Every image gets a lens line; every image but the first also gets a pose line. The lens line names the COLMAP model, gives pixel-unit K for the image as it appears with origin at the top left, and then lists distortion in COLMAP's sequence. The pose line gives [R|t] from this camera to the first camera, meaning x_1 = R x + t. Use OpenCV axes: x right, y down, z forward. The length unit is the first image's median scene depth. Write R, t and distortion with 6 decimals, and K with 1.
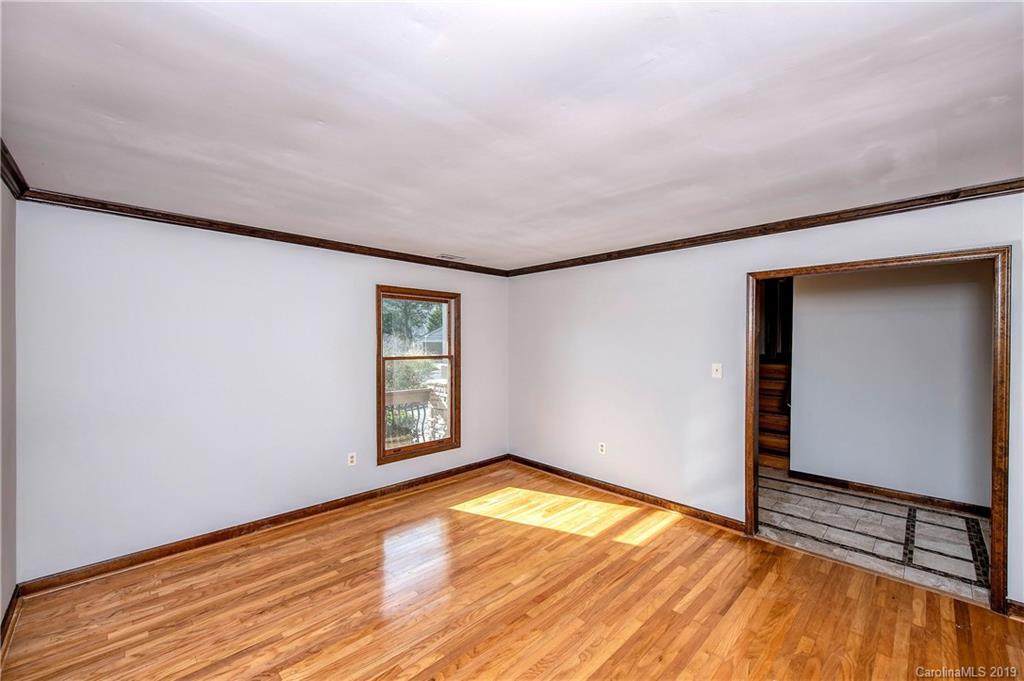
lens RADIAL K [[411.4, 0, 513.7], [0, 411.4, 342.9], [0, 0, 1]] dist [-0.000337, 0.000023]
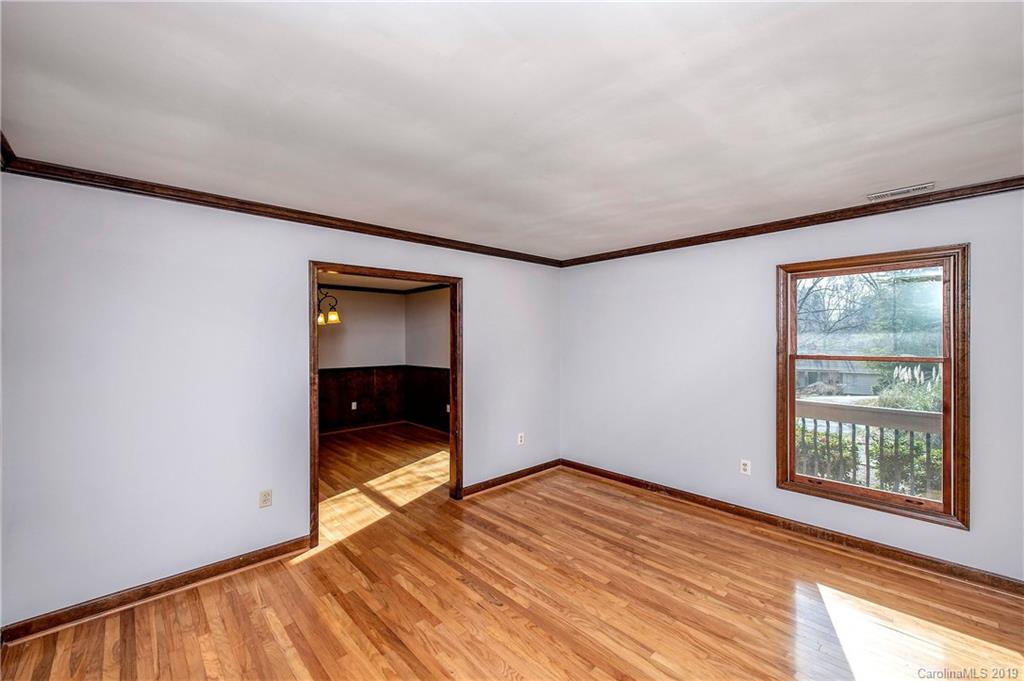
lens RADIAL K [[411.4, 0, 513.4], [0, 411.4, 340.5], [0, 0, 1]] dist [-0.000337, 0.000023]
pose [[-0.019820, 0.001946, -0.999802, 0.561769], [0.001557, 0.999997, 0.001916, 0.005432], [0.999802, -0.001518, -0.019823, 0.565377]]
